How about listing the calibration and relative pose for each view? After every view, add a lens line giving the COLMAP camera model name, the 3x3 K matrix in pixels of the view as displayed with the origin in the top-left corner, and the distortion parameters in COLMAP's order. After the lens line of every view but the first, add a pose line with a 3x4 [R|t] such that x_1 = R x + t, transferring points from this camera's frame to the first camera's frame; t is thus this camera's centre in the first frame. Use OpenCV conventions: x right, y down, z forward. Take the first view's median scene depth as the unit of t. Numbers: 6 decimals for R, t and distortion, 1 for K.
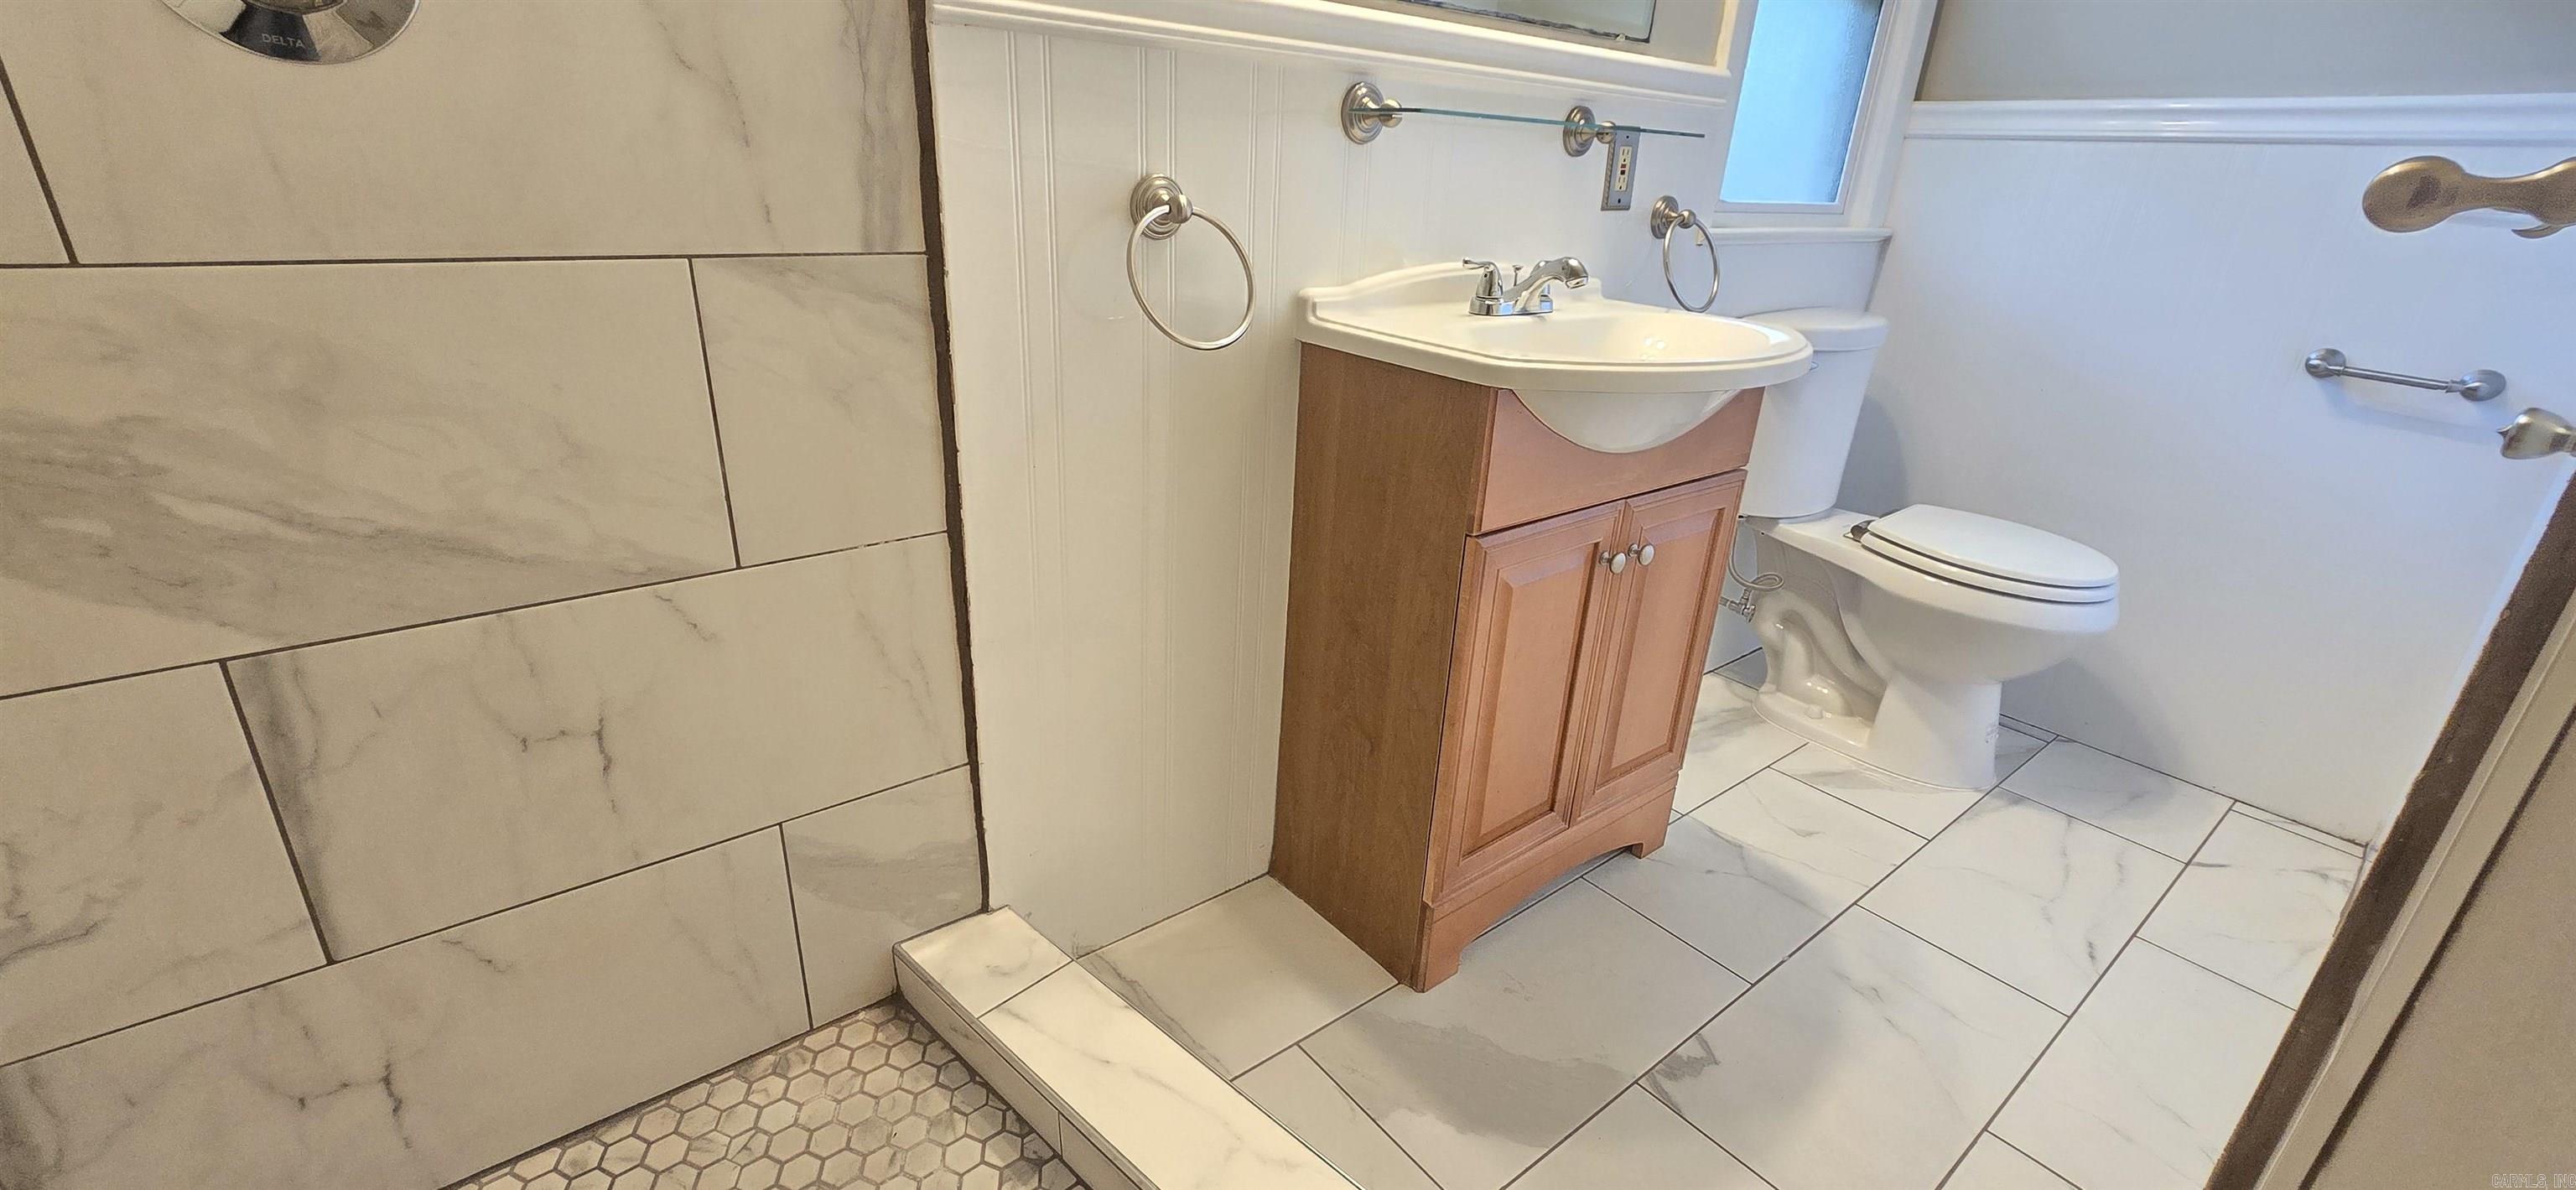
lens RADIAL K [[1047.7, 0, 1279.5], [0, 1047.7, 580.8], [0, 0, 1]] dist [-0.002451, -0.000367]
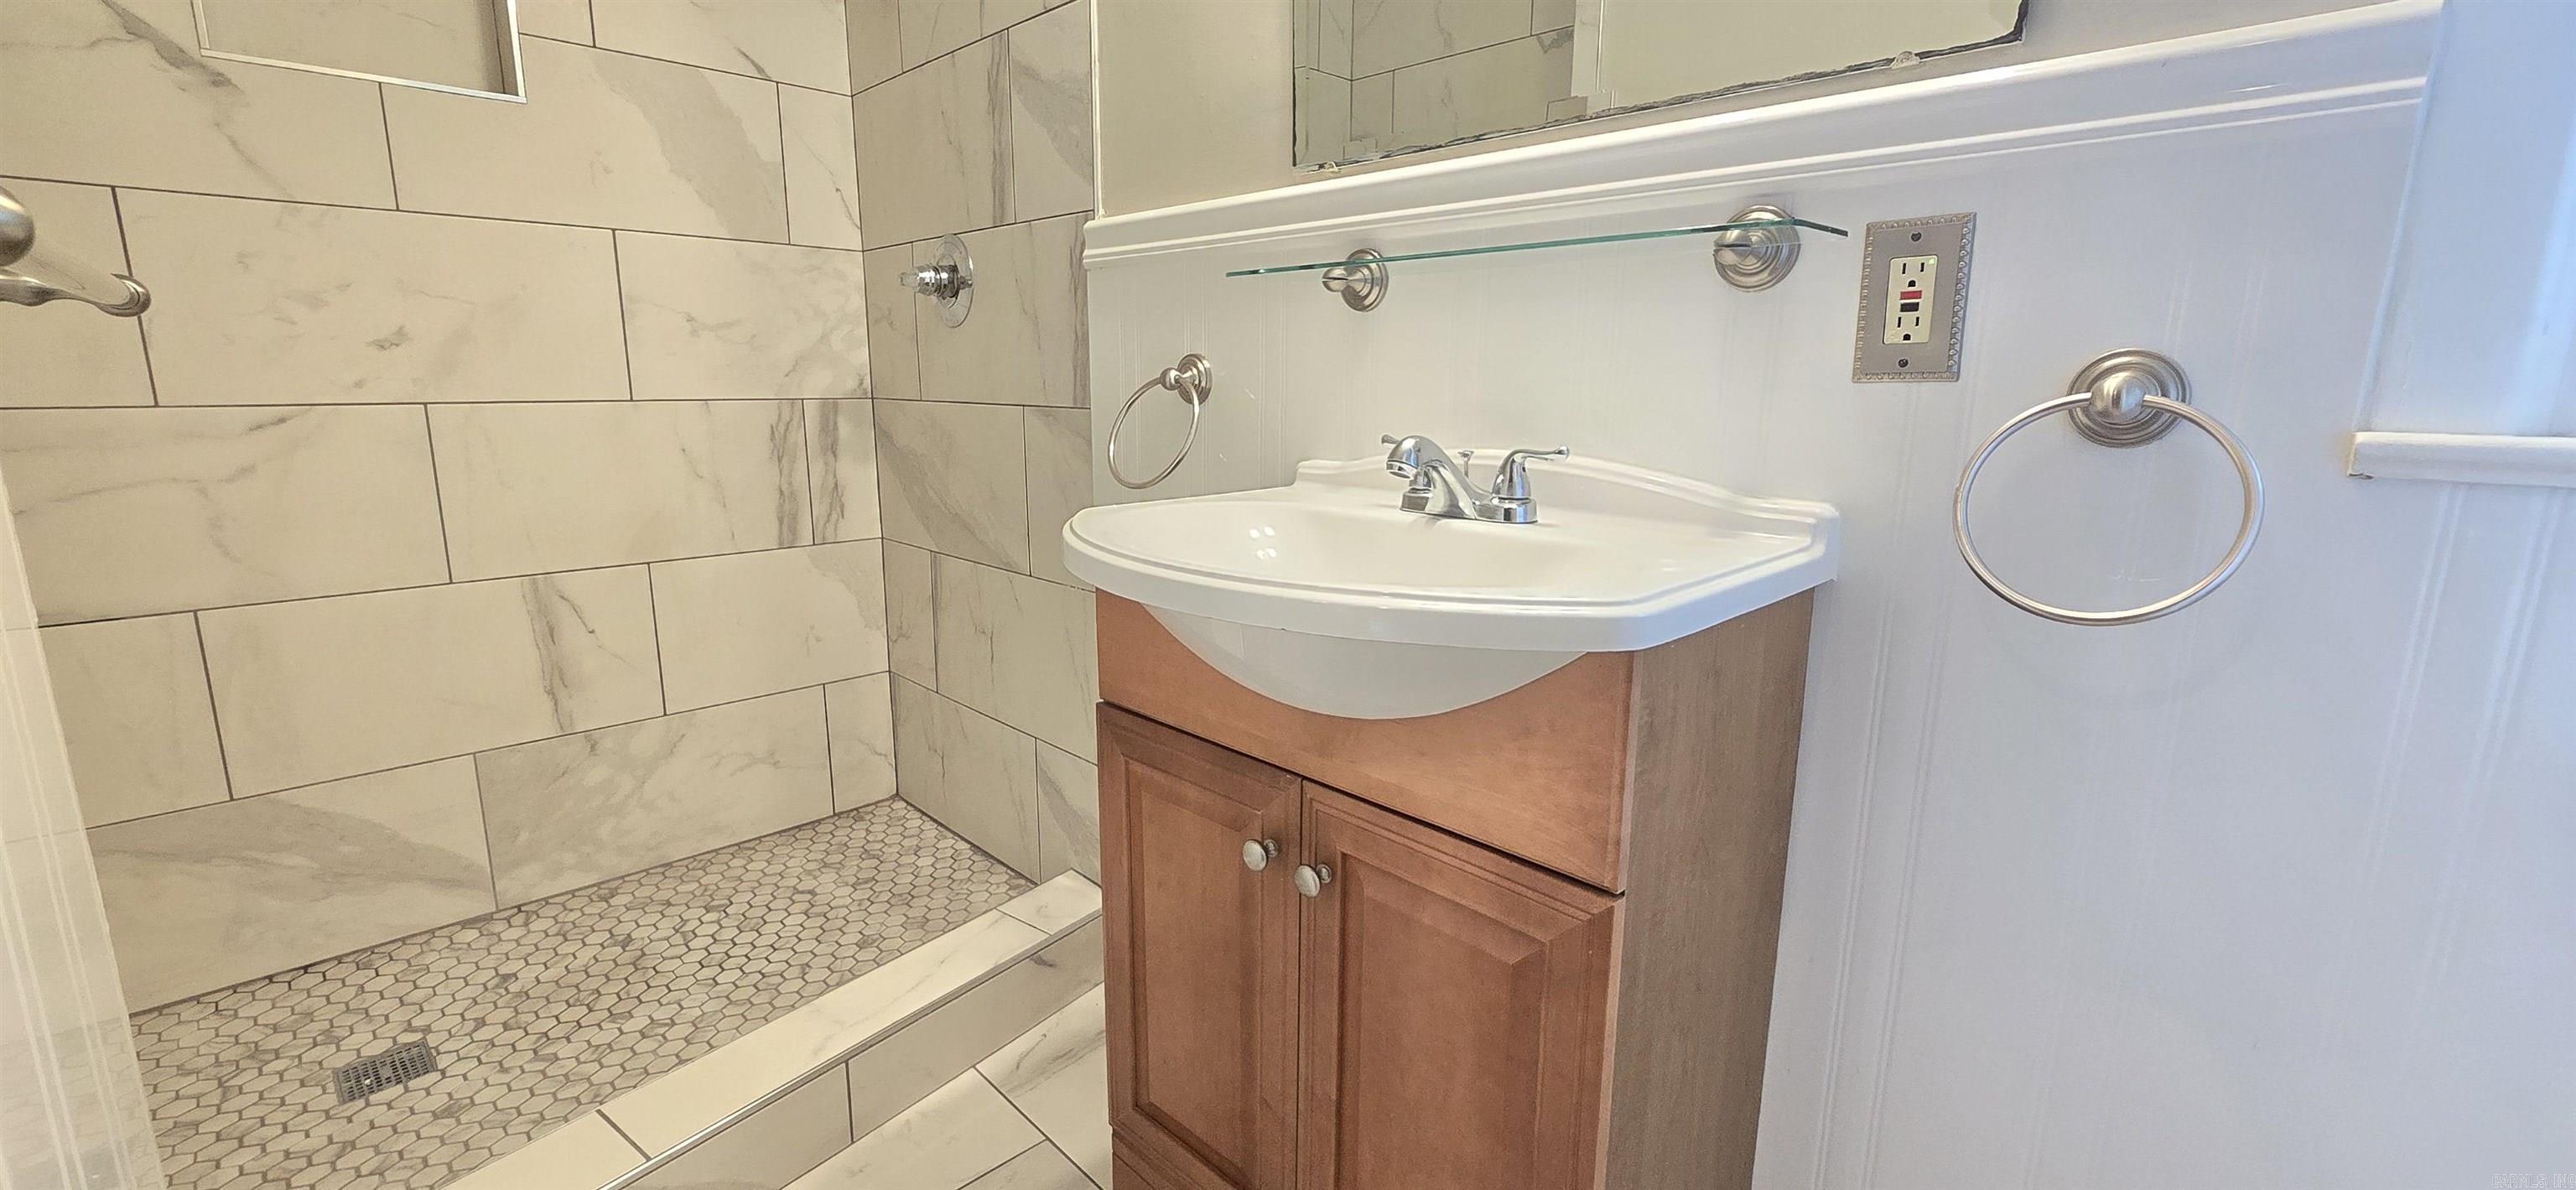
lens RADIAL K [[1047.7, 0, 1279.5], [0, 1047.7, 580.8], [0, 0, 1]] dist [-0.002451, -0.000367]
pose [[0.110807, 0.151968, -0.982155, 1.172351], [-0.365379, 0.925260, 0.101942, -0.313167], [0.924240, 0.347563, 0.158051, 1.019838]]
